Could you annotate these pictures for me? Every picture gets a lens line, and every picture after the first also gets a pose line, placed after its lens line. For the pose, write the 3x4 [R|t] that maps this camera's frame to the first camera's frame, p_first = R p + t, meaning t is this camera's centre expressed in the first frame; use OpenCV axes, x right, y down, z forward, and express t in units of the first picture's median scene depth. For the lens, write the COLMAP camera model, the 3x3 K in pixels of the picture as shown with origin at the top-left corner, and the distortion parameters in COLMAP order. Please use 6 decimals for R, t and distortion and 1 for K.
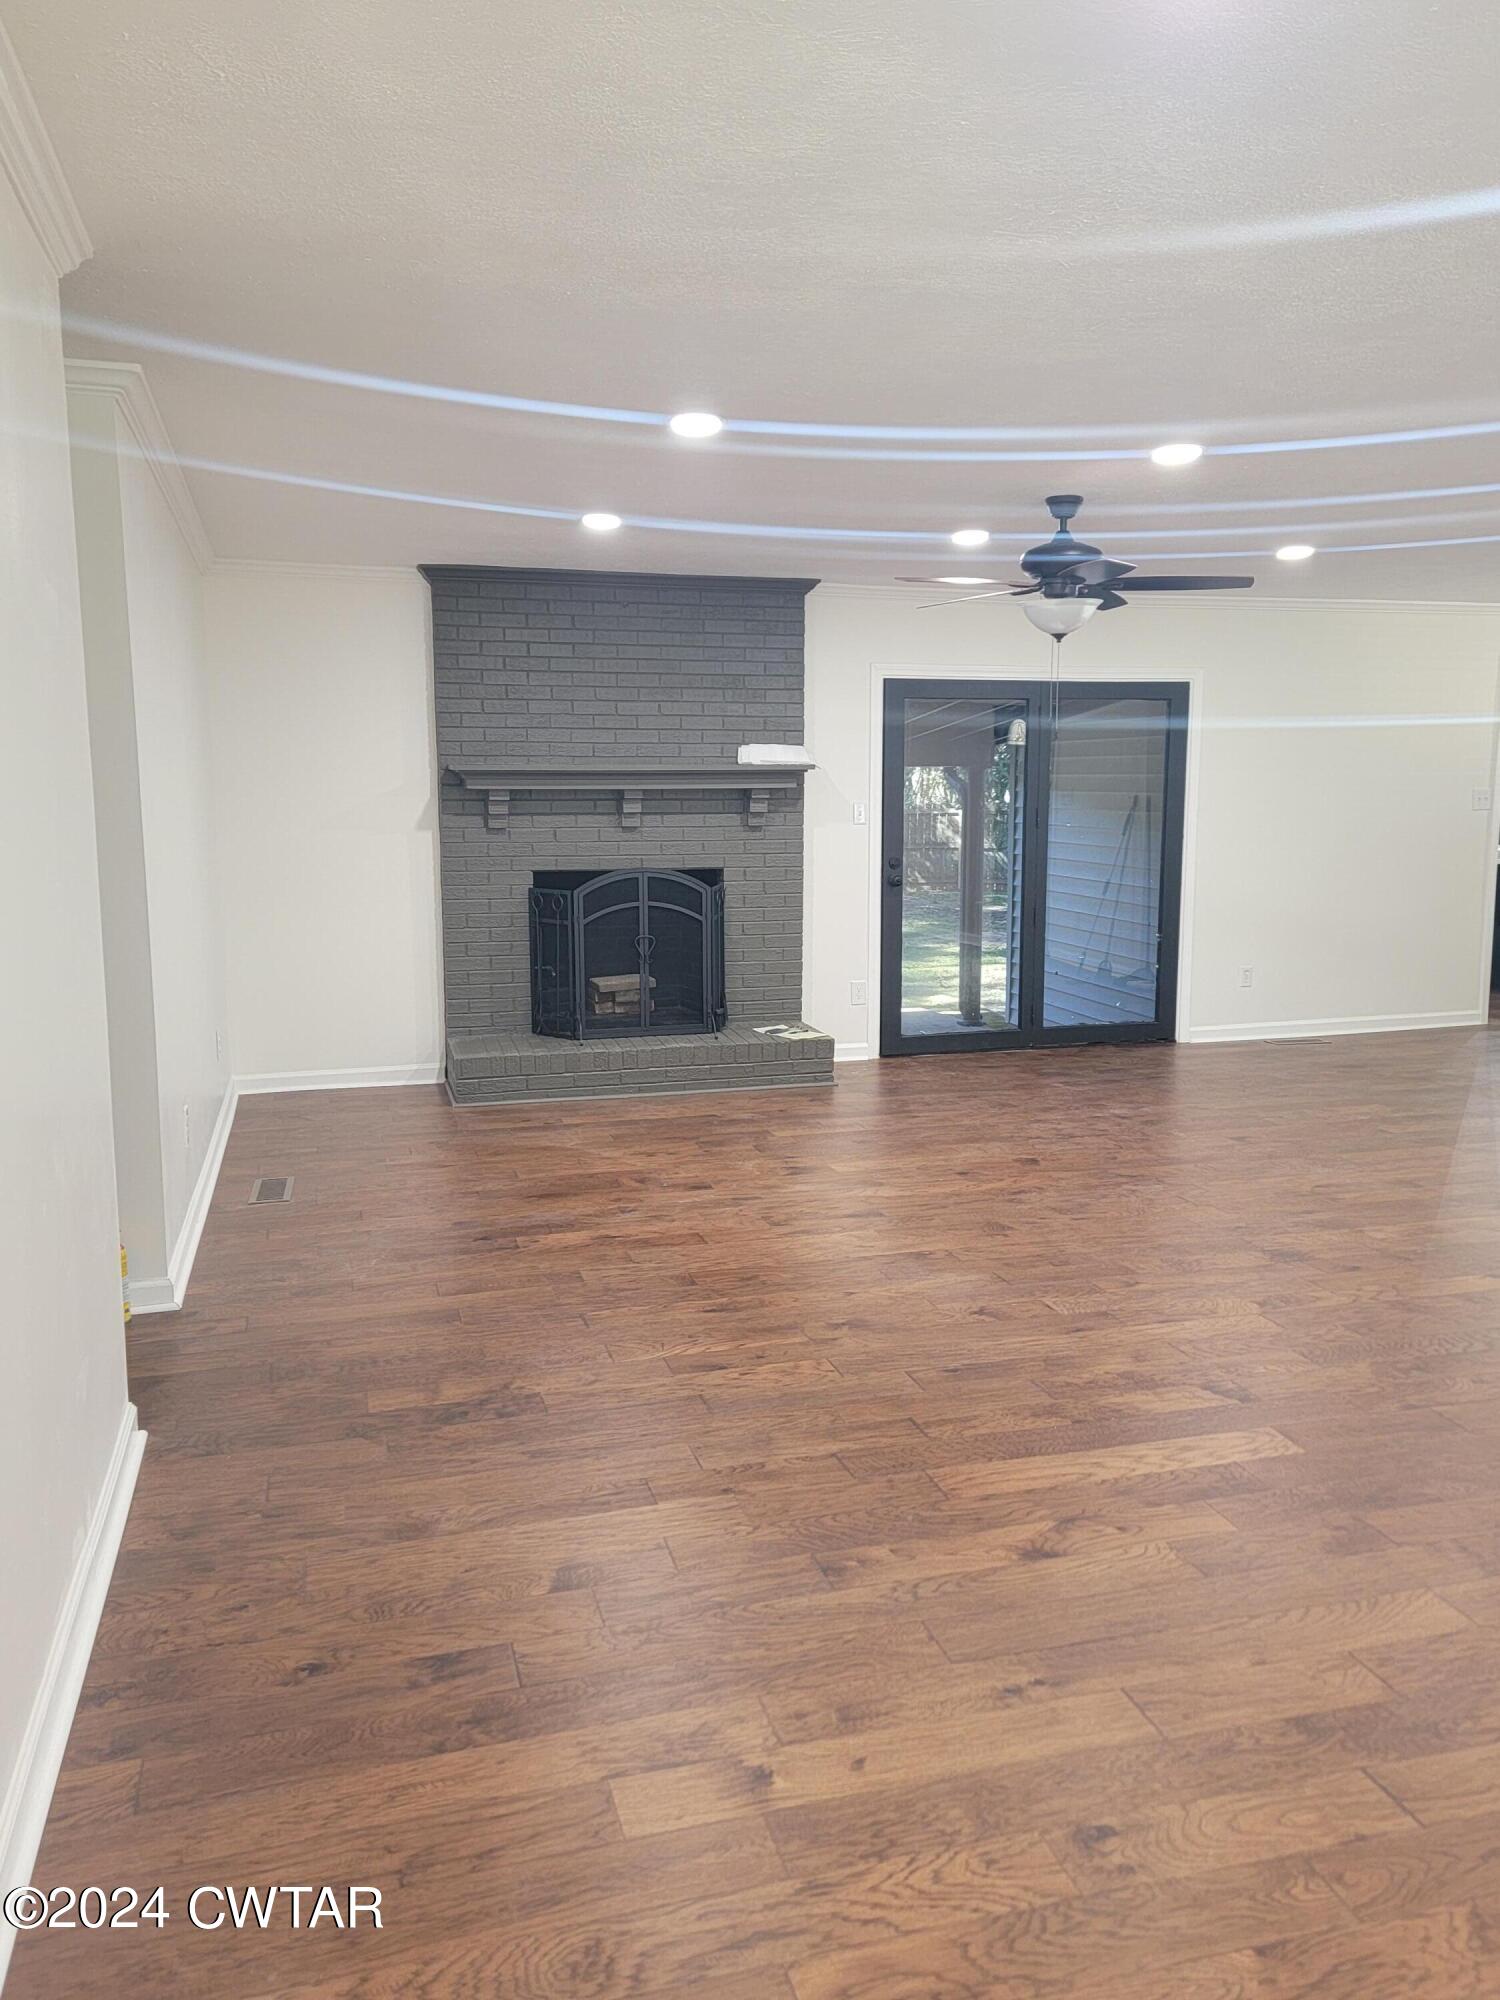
lens RADIAL K [[1496.0, 0, 755.4], [0, 1496.0, 1019.7], [0, 0, 1]] dist [0.069878, -0.061647]
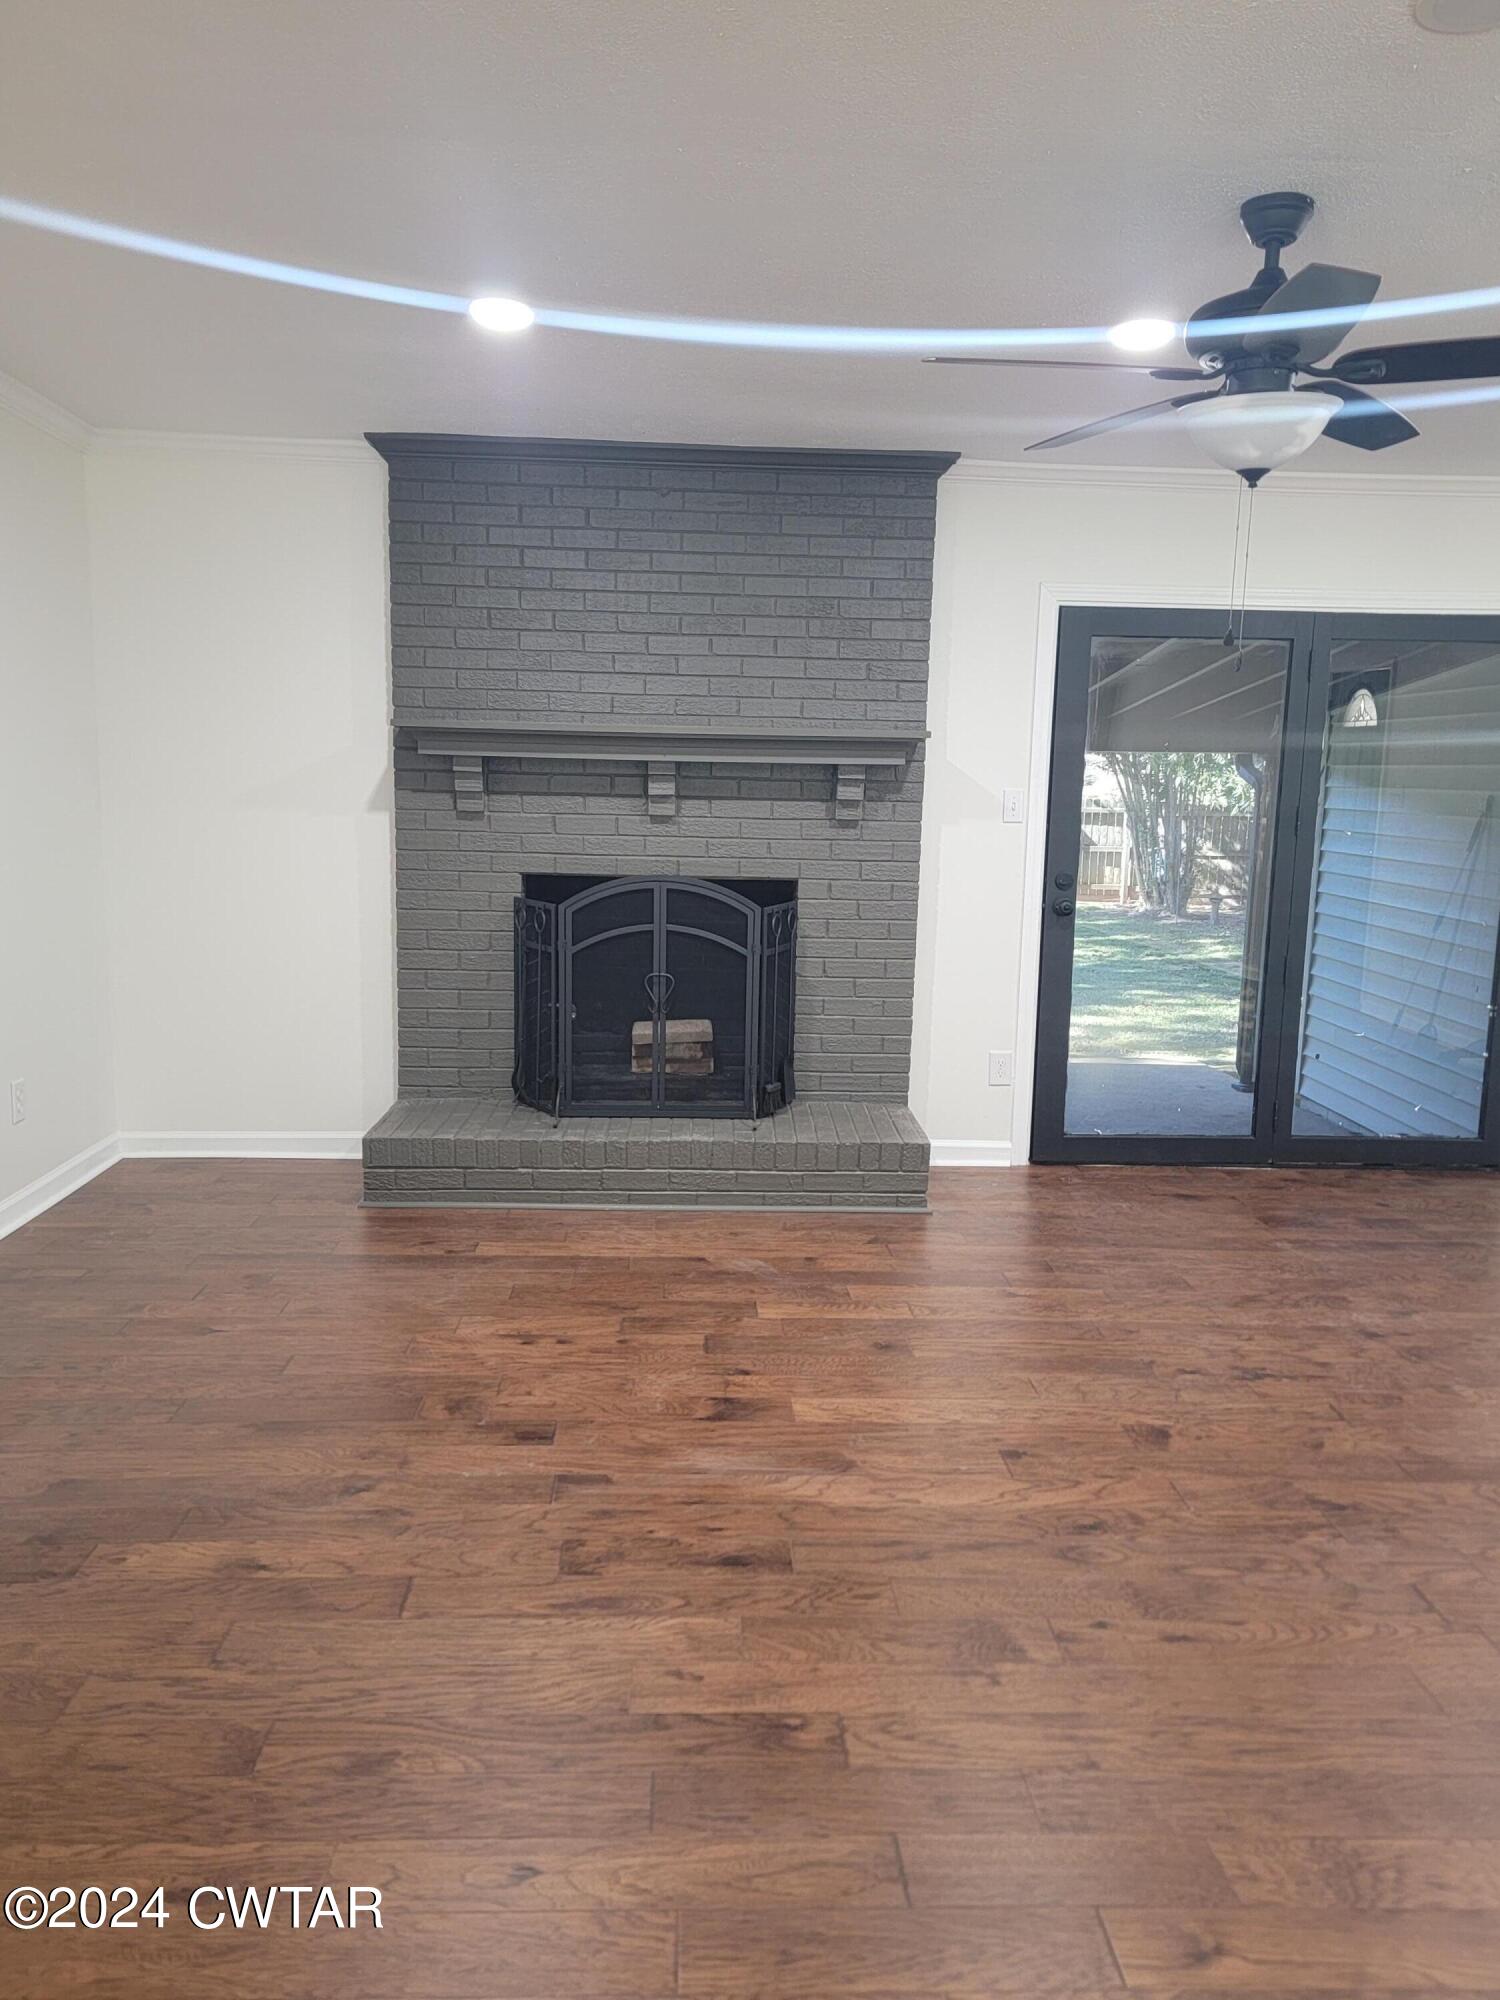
lens RADIAL K [[1496.0, 0, 755.4], [0, 1496.0, 1019.7], [0, 0, 1]] dist [0.069878, -0.061647]
pose [[0.972302, 0.061335, -0.225539, 0.125037], [-0.060678, 0.998109, 0.009849, -0.044356], [0.225716, 0.004109, 0.974184, 0.338115]]
